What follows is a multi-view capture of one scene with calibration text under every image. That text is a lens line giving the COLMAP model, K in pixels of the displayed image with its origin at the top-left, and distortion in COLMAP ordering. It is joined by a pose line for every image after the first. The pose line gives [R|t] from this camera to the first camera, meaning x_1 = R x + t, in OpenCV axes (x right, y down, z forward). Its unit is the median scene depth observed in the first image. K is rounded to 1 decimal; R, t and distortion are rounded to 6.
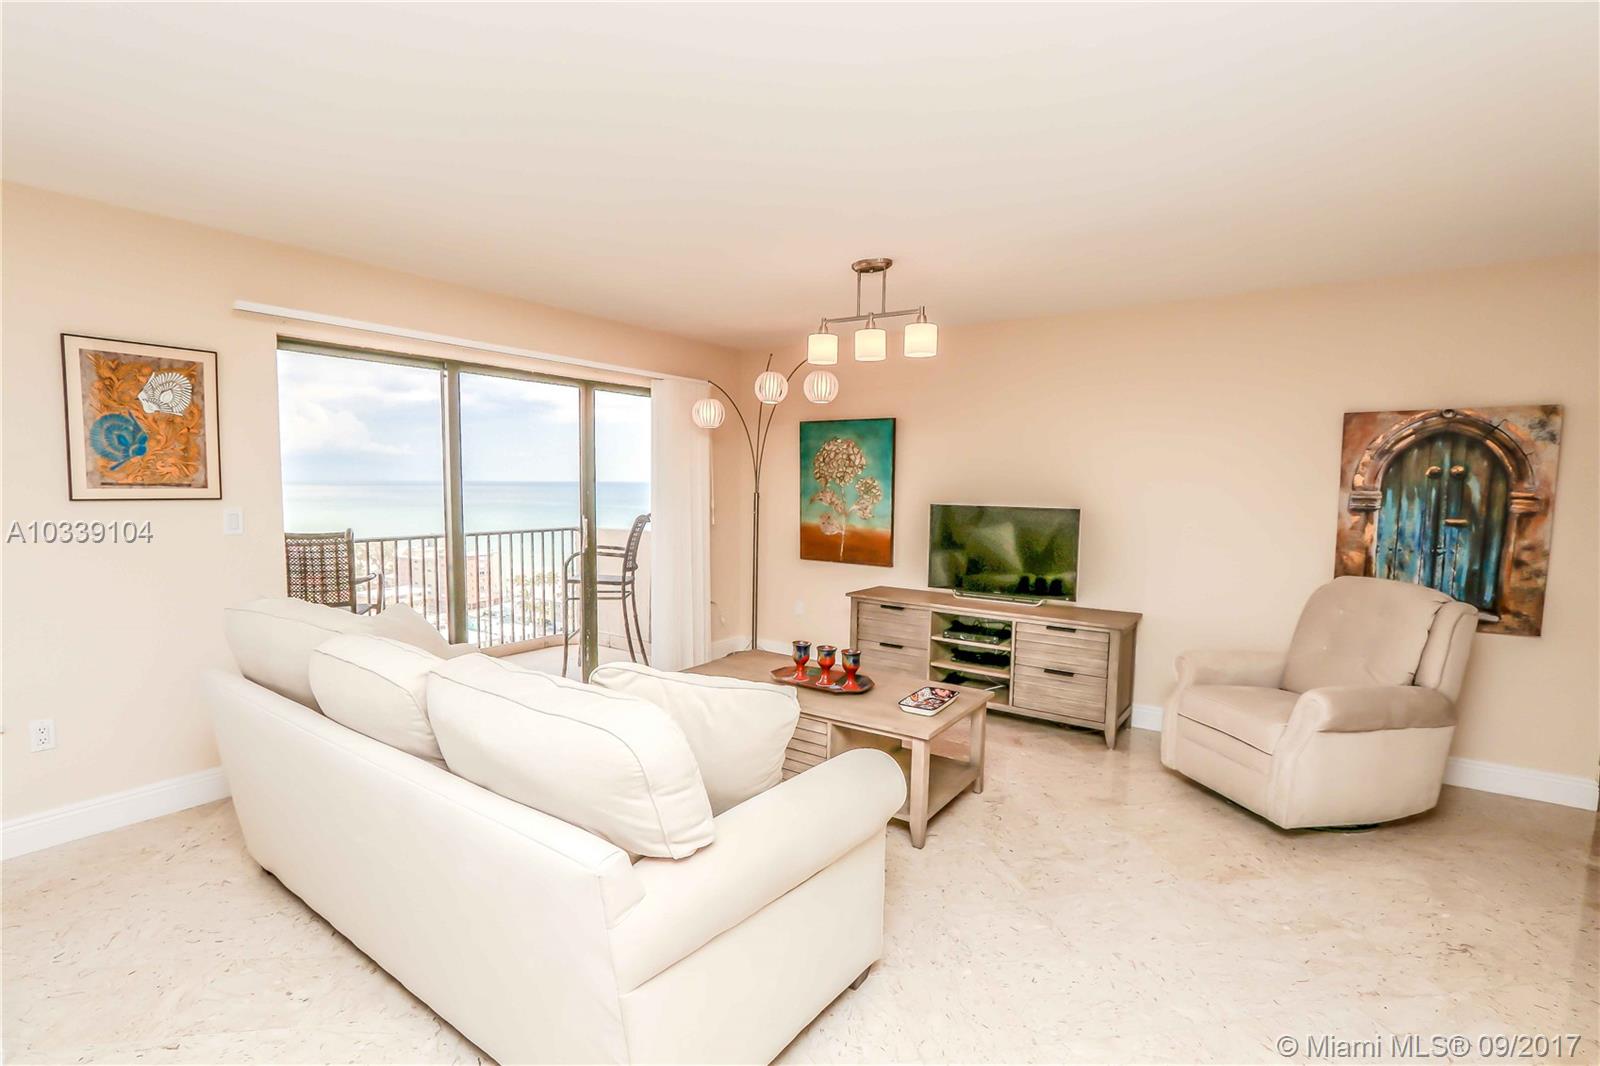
lens RADIAL K [[757.1, 0, 793.3], [0, 757.1, 538.4], [0, 0, 1]] dist [-0.023463, 0.004054]
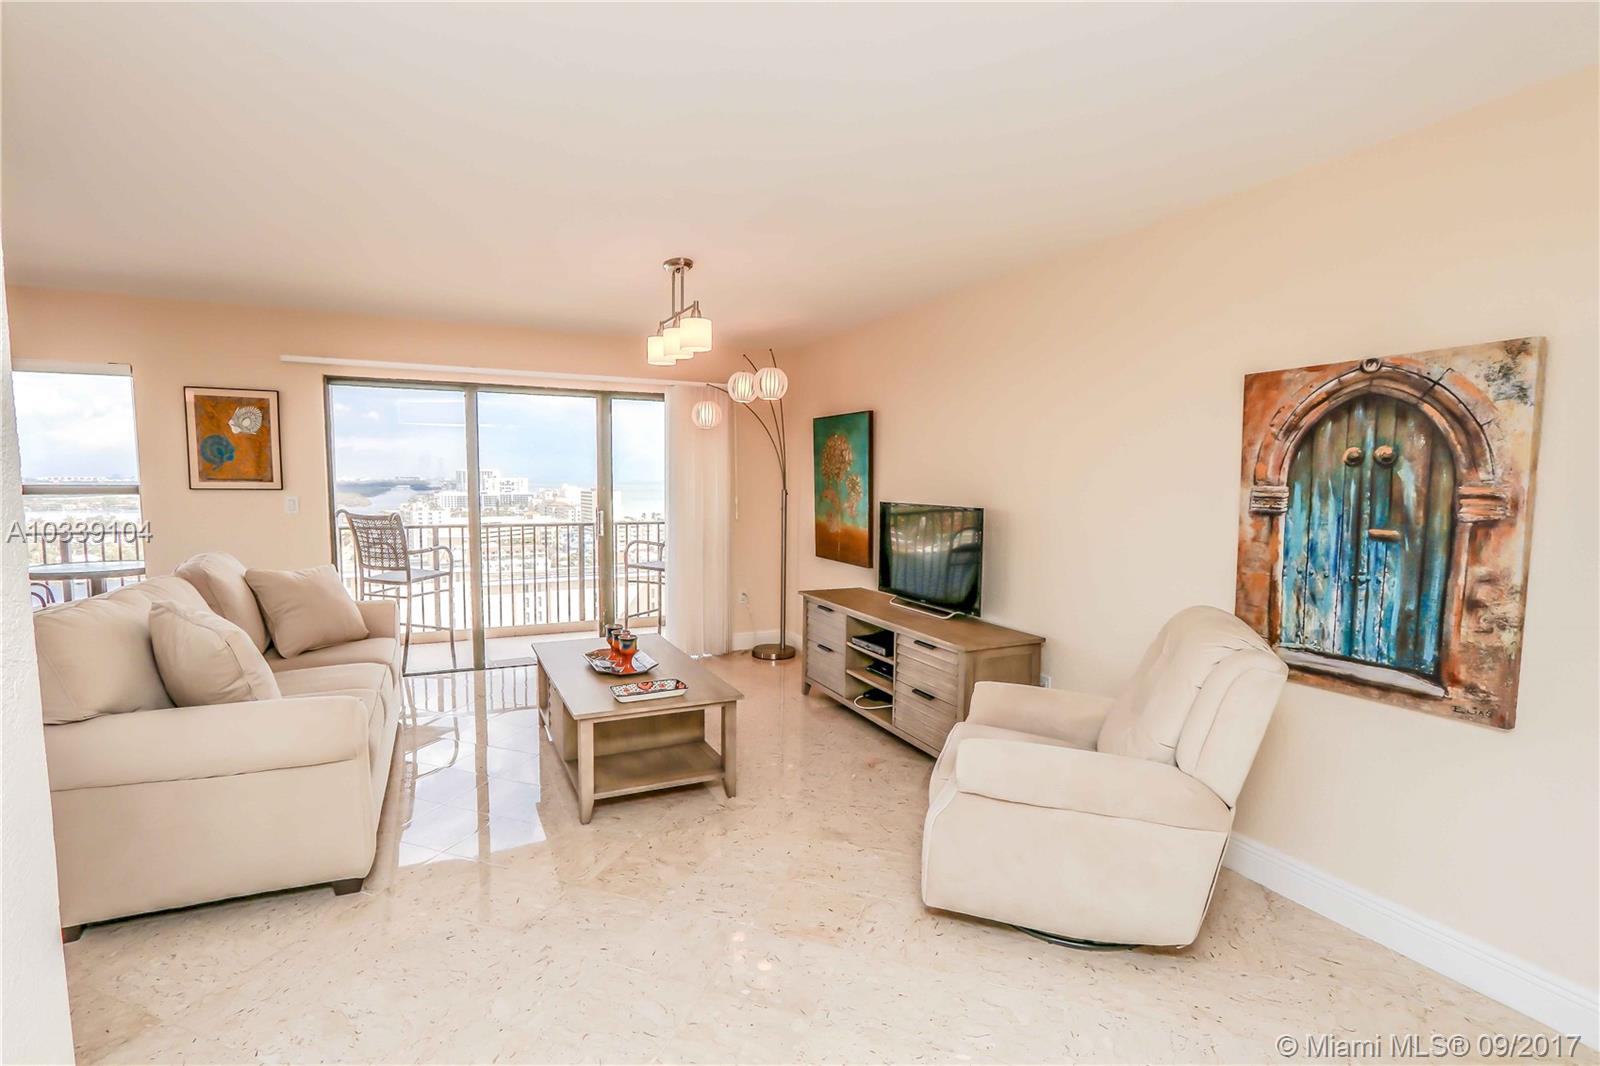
lens RADIAL K [[757.1, 0, 758.4], [0, 757.1, 537.3], [0, 0, 1]] dist [-0.023463, 0.004054]
pose [[0.862980, 0.035888, -0.503962, 0.741860], [-0.037768, 0.999265, 0.006487, -0.002851], [0.503825, 0.013436, 0.863701, 0.174575]]
